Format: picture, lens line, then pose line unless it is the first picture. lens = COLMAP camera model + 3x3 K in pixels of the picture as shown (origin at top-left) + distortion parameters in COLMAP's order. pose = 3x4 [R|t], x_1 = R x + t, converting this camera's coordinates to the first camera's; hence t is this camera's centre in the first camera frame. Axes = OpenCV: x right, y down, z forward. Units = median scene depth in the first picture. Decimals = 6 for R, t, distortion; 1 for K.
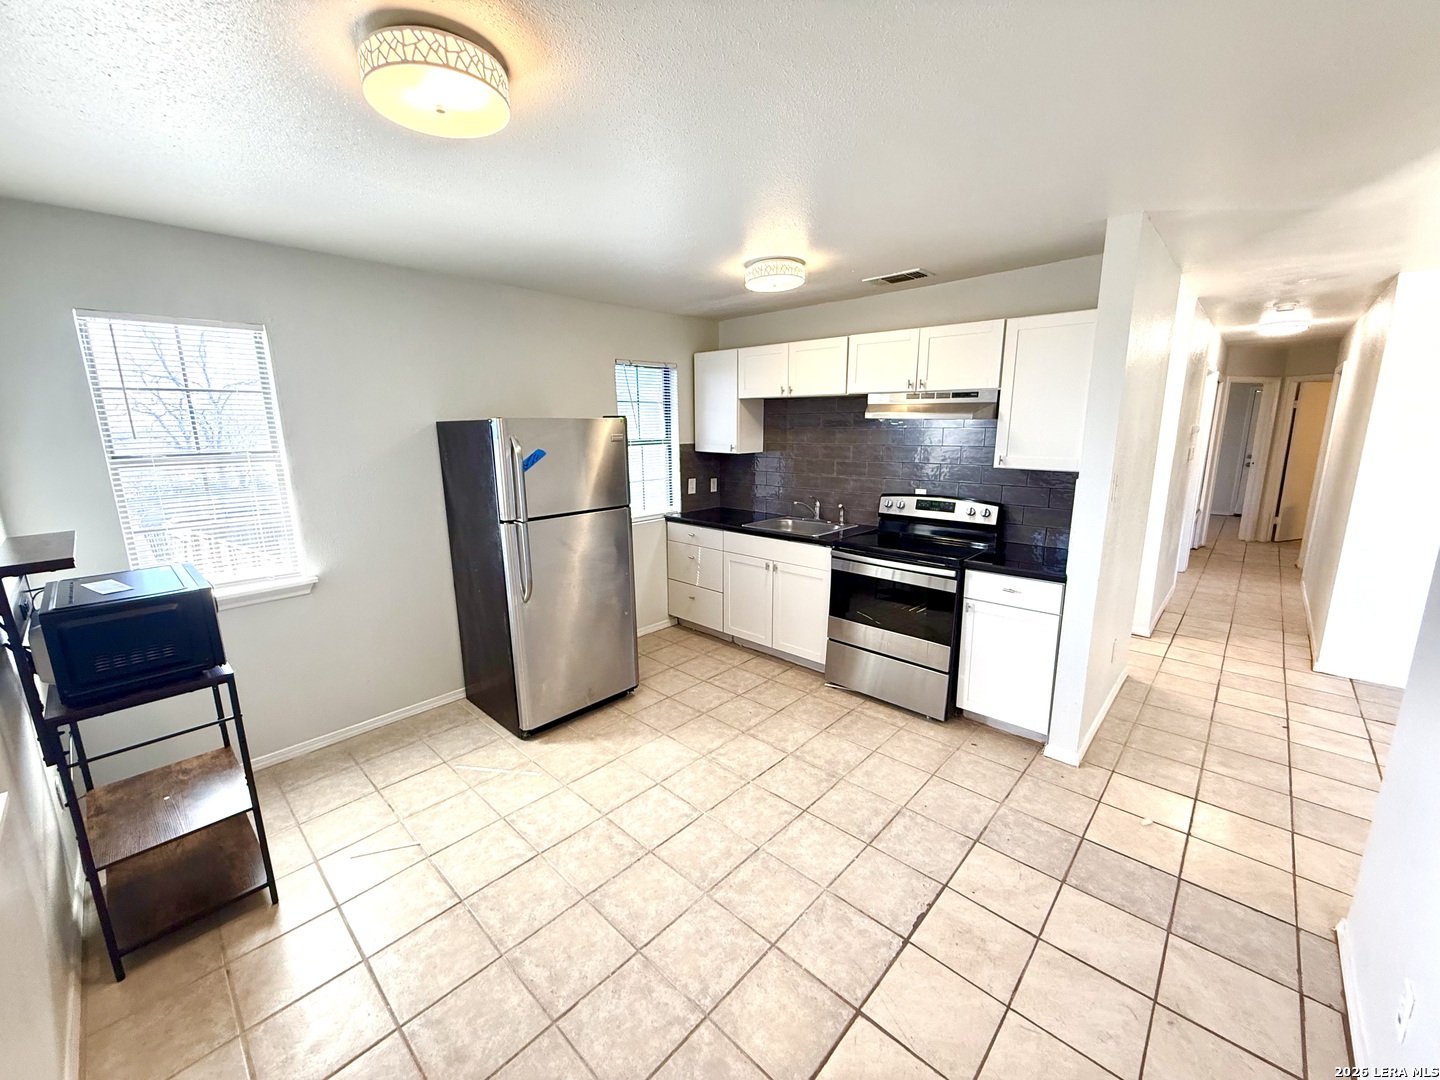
lens RADIAL K [[573.2, 0, 720.0], [0, 573.2, 540.0], [0, 0, 1]] dist [-0.000247, 0.000272]
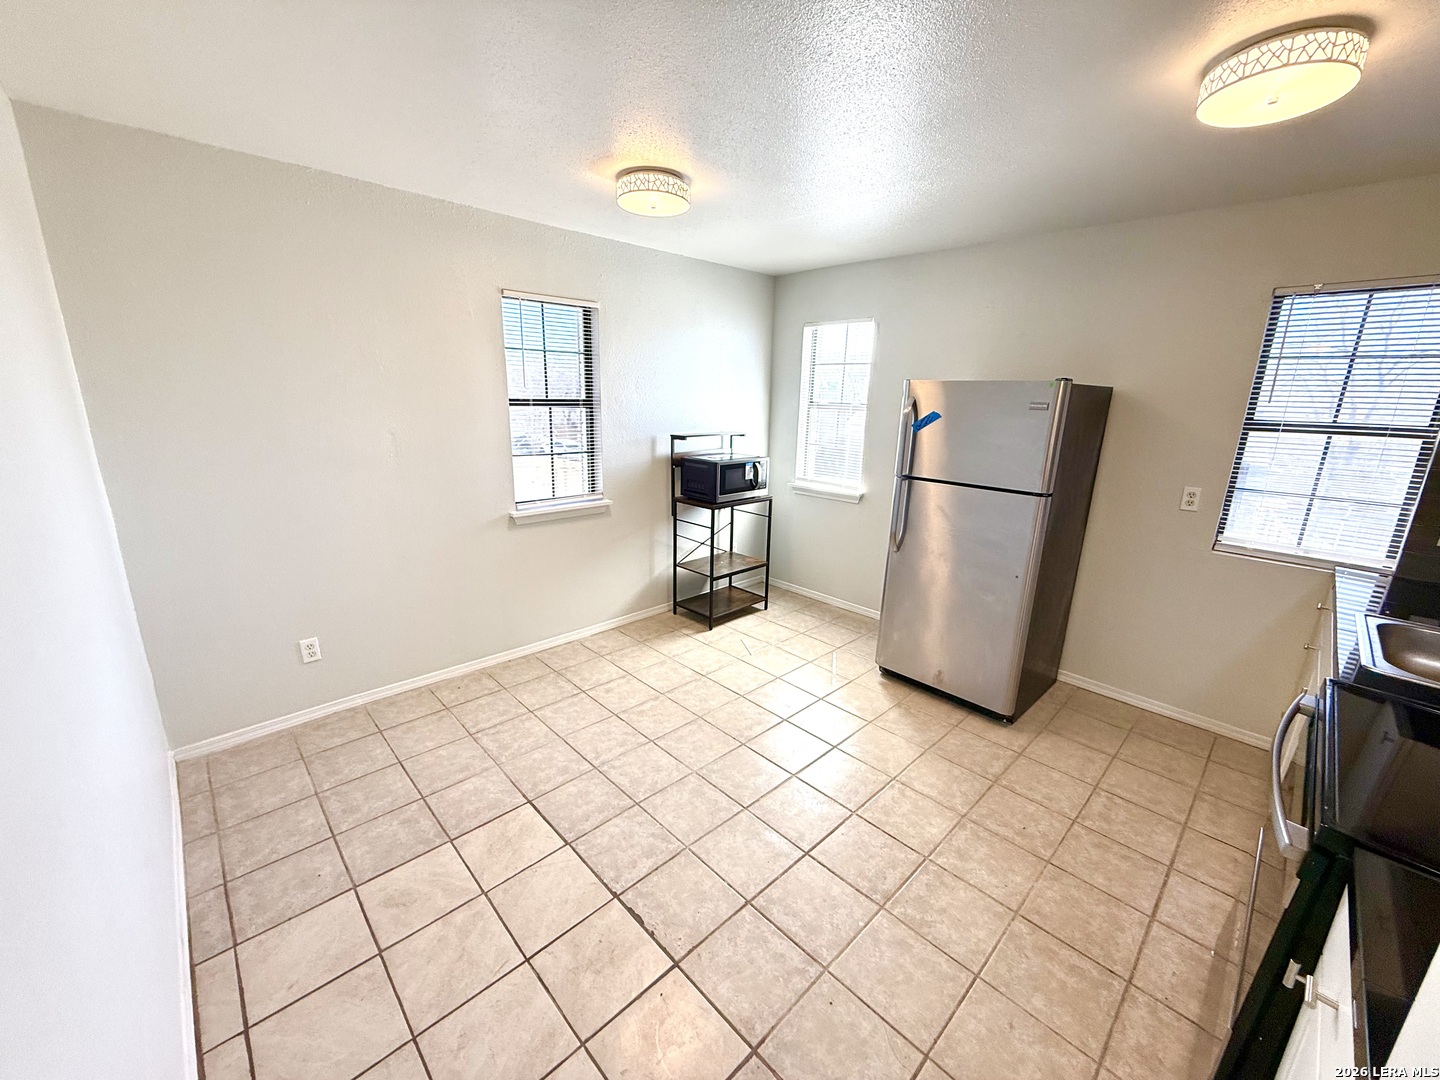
lens RADIAL K [[573.2, 0, 720.0], [0, 573.2, 540.0], [0, 0, 1]] dist [-0.000247, 0.000272]
pose [[-0.049300, 0.262468, -0.963680, 0.859998], [-0.223901, 0.937393, 0.266763, -0.155321], [0.973364, 0.228921, 0.012553, 0.778256]]
